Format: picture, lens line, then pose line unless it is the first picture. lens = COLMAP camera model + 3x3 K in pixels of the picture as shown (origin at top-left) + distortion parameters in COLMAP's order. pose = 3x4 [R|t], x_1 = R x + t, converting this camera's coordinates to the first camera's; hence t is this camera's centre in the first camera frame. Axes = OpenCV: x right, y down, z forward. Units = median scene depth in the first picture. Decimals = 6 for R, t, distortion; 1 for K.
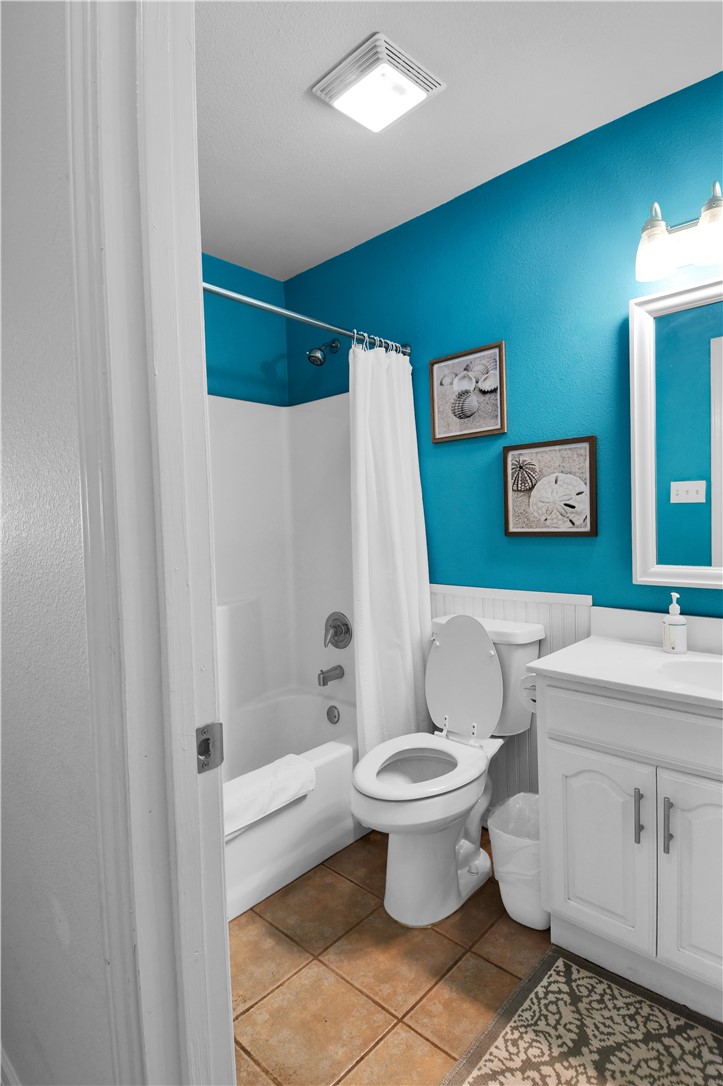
lens RADIAL K [[558.6, 0, 360.0], [0, 558.6, 536.6], [0, 0, 1]] dist [0.046856, -0.053155]
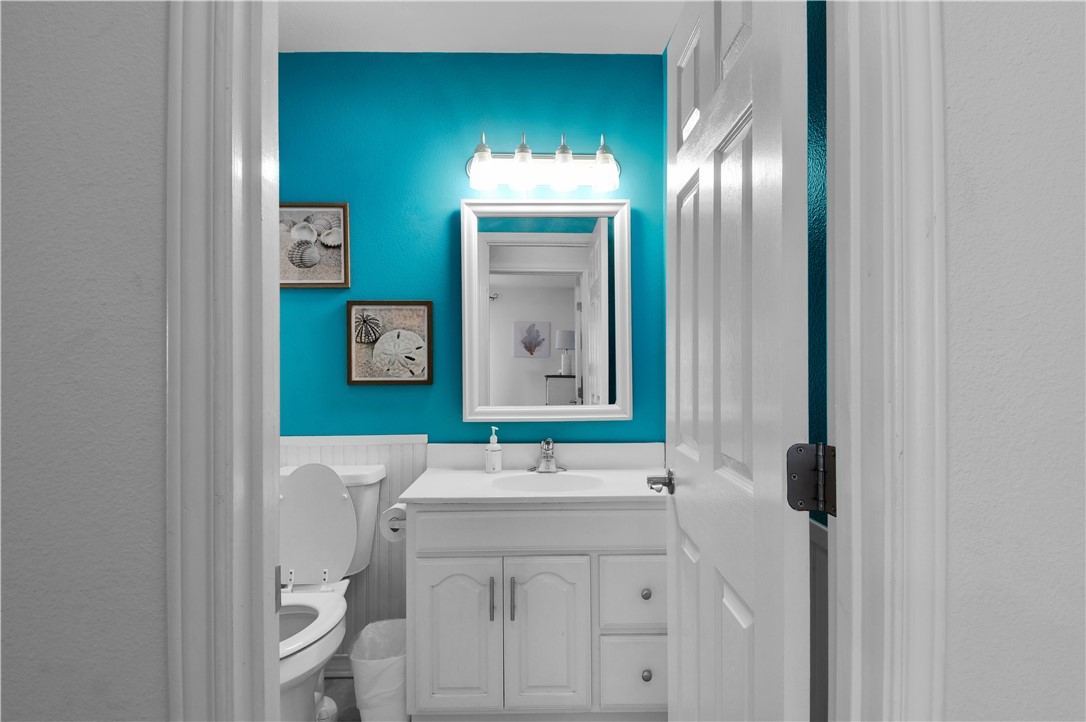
lens RADIAL K [[558.6, 0, 546.6], [0, 558.6, 358.3], [0, 0, 1]] dist [0.046856, -0.053155]
pose [[0.708079, 0.034579, 0.705286, -0.243442], [0.005700, 0.998488, -0.054676, 0.010224], [-0.706110, 0.042735, 0.706812, -0.017449]]
